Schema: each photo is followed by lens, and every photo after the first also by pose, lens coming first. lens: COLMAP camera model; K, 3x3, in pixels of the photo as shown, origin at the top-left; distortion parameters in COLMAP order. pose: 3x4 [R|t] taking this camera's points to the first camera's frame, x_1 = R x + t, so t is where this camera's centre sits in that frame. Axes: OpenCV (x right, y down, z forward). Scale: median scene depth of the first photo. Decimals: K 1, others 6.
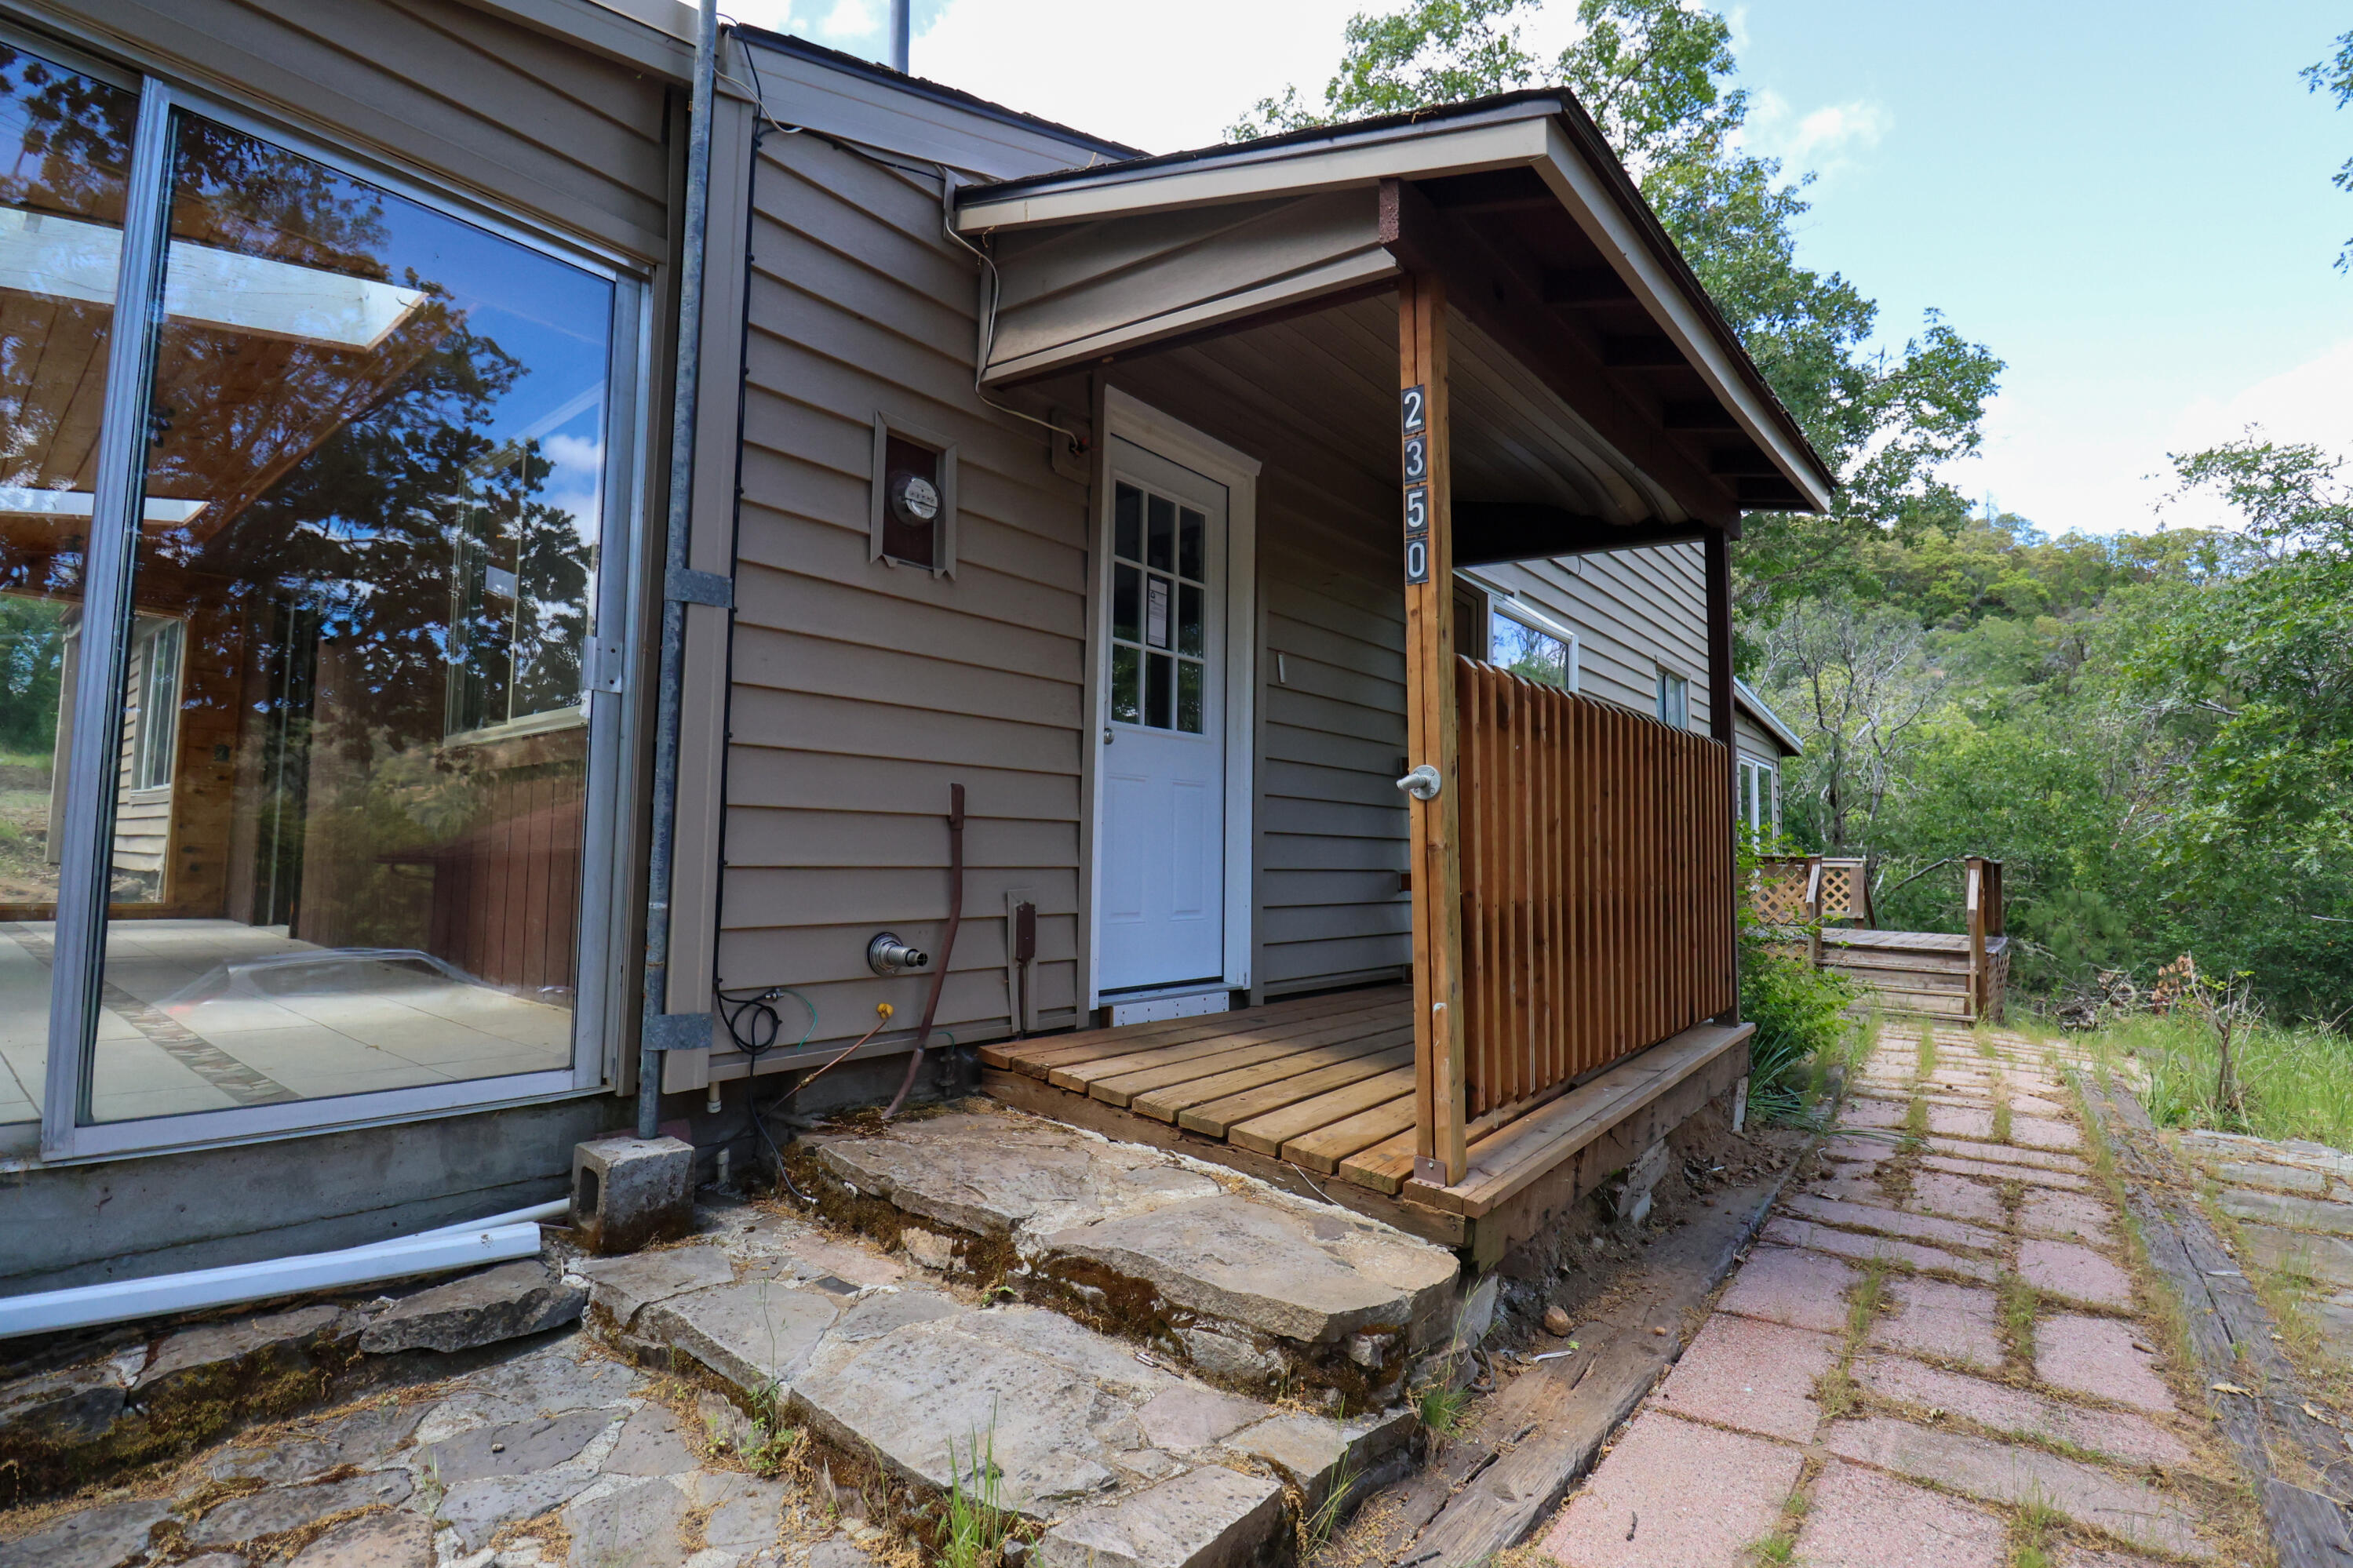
lens RADIAL K [[1065.8, 0, 1187.0], [0, 1065.8, 785.3], [0, 0, 1]] dist [0.000094, -0.012832]
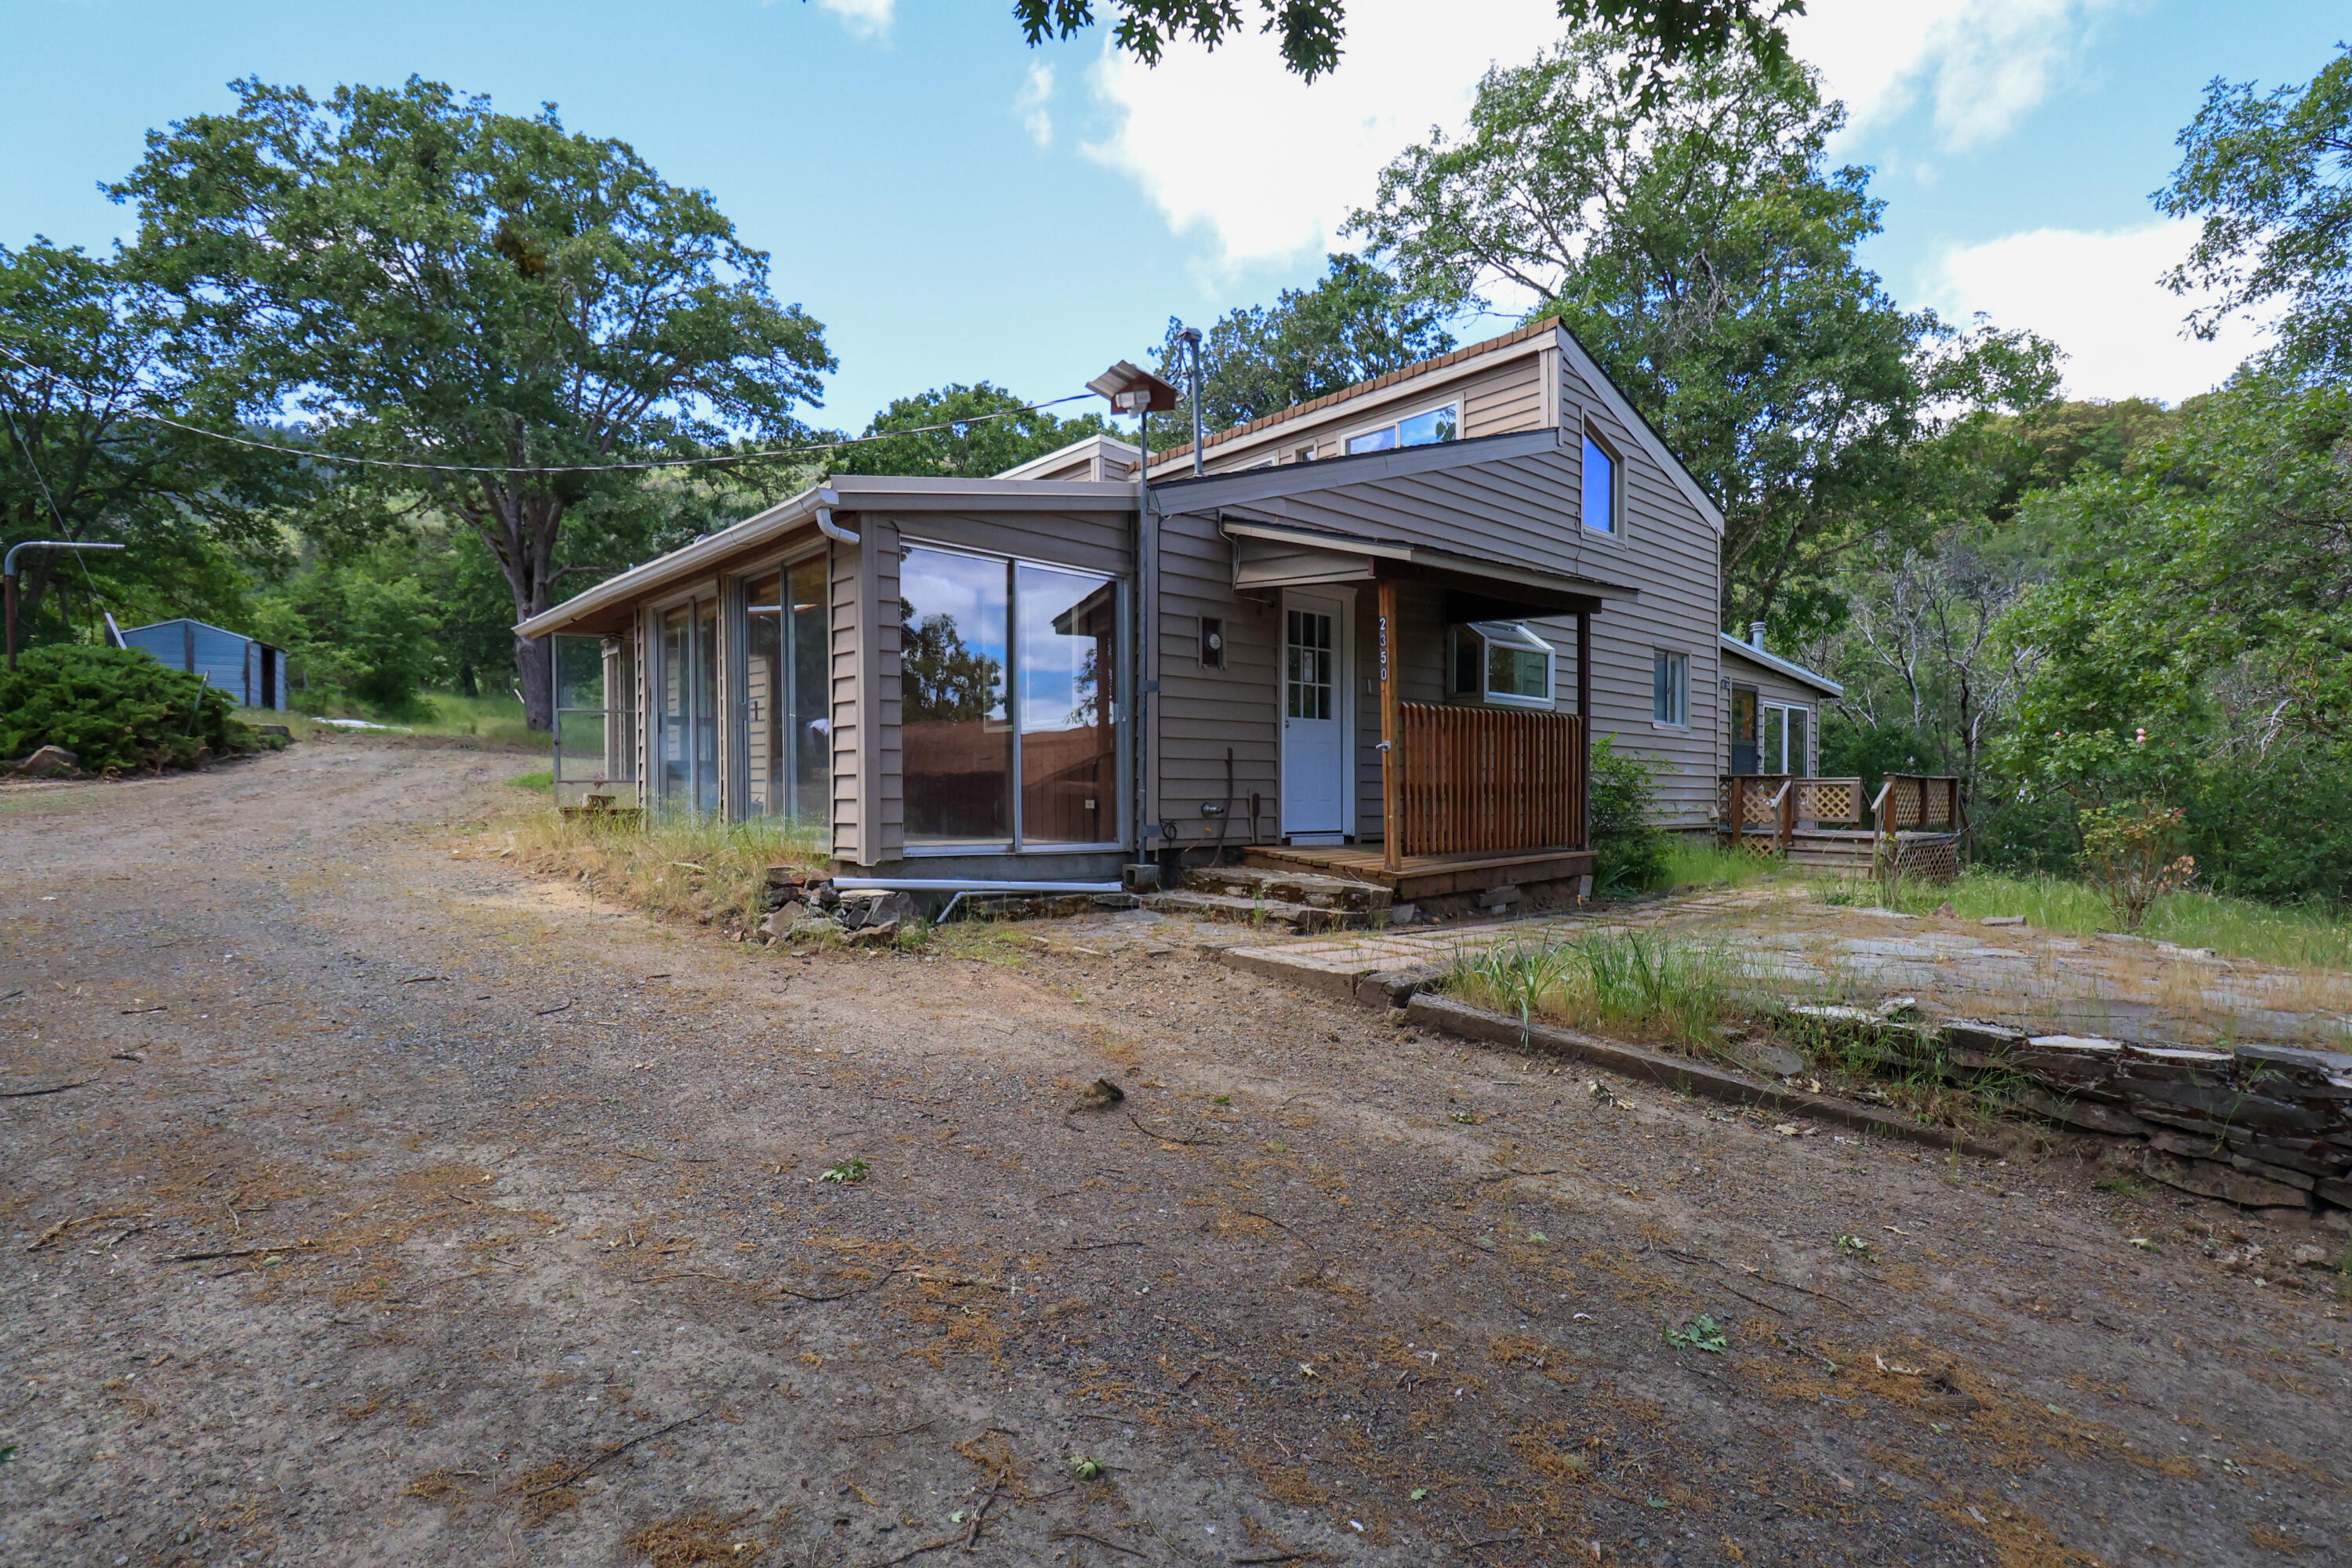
lens RADIAL K [[1104.3, 0, 1241.3], [0, 1104.3, 821.0], [0, 0, 1]] dist [0.004174, -0.015450]
pose [[0.992079, -0.013143, -0.124929, 0.065748], [0.024218, 0.995866, 0.087550, -0.025545], [0.123262, -0.089882, 0.988295, -0.742869]]
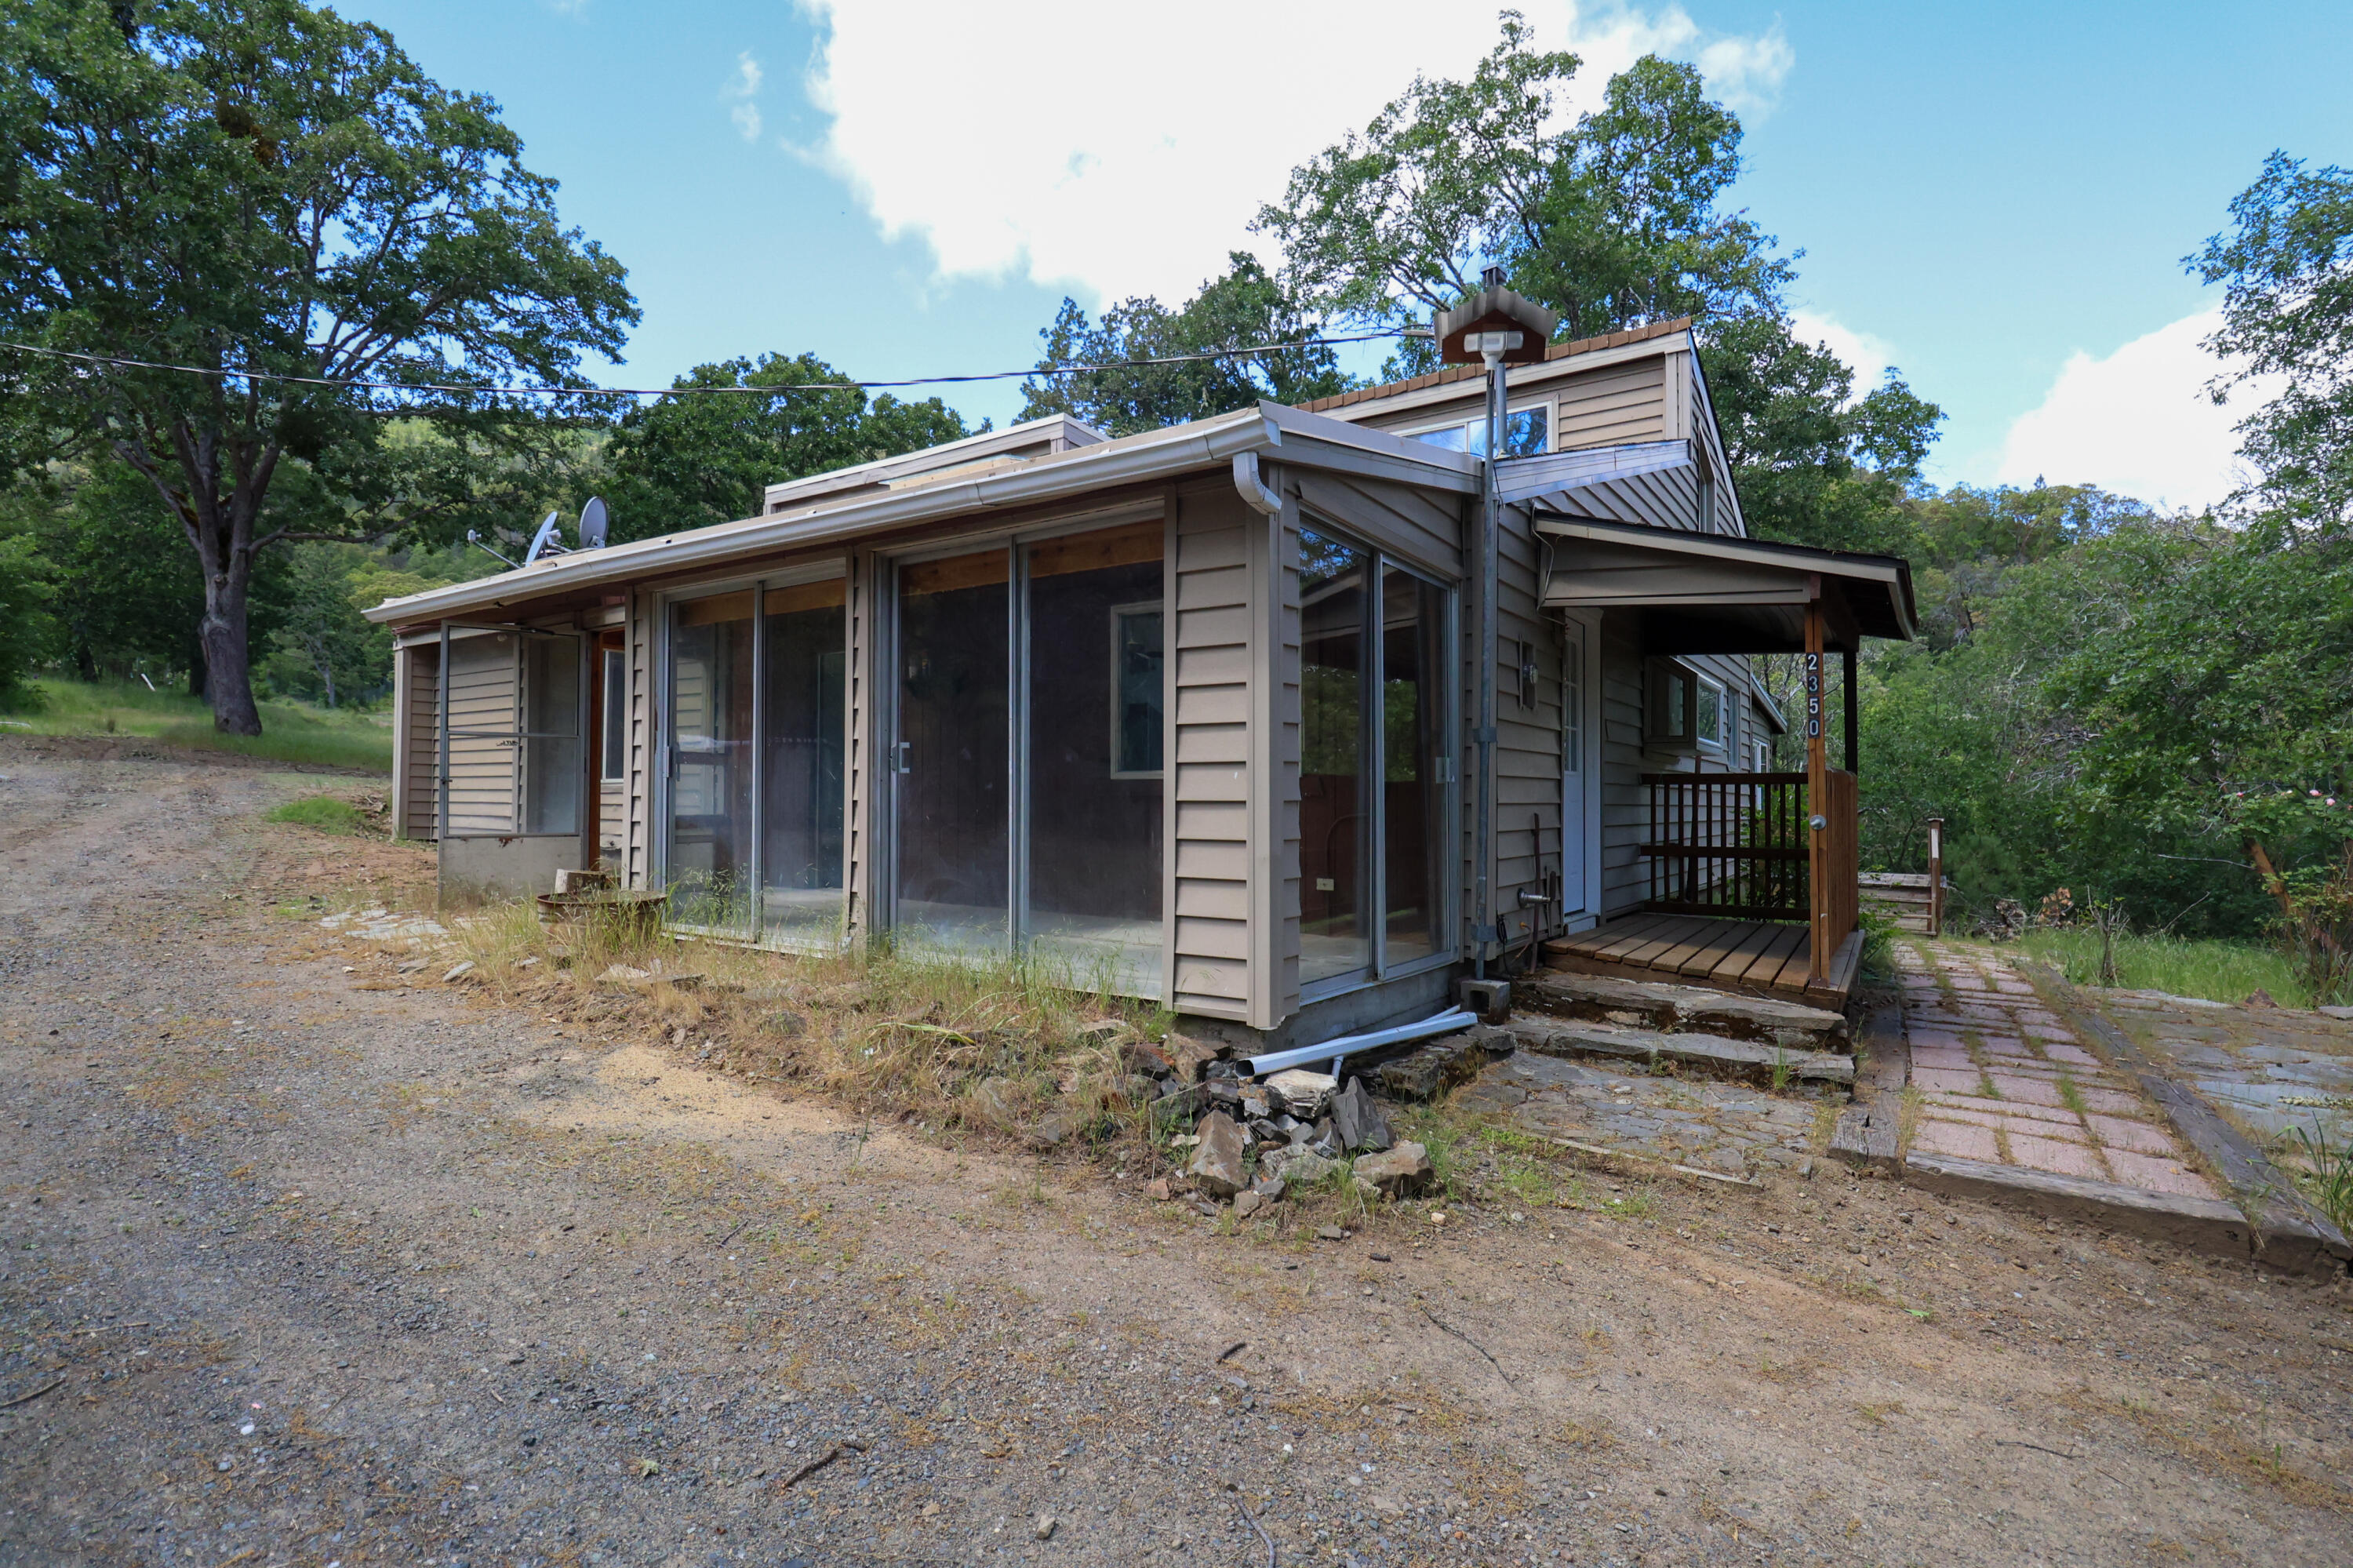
lens RADIAL K [[1084.7, 0, 1189.7], [0, 1084.7, 787.2], [0, 0, 1]] dist [0.001594, -0.013690]
pose [[0.996293, -0.007344, 0.085709, -0.450197], [0.002607, 0.998469, 0.055244, -0.071215], [-0.085983, -0.054816, 0.994787, -0.419134]]
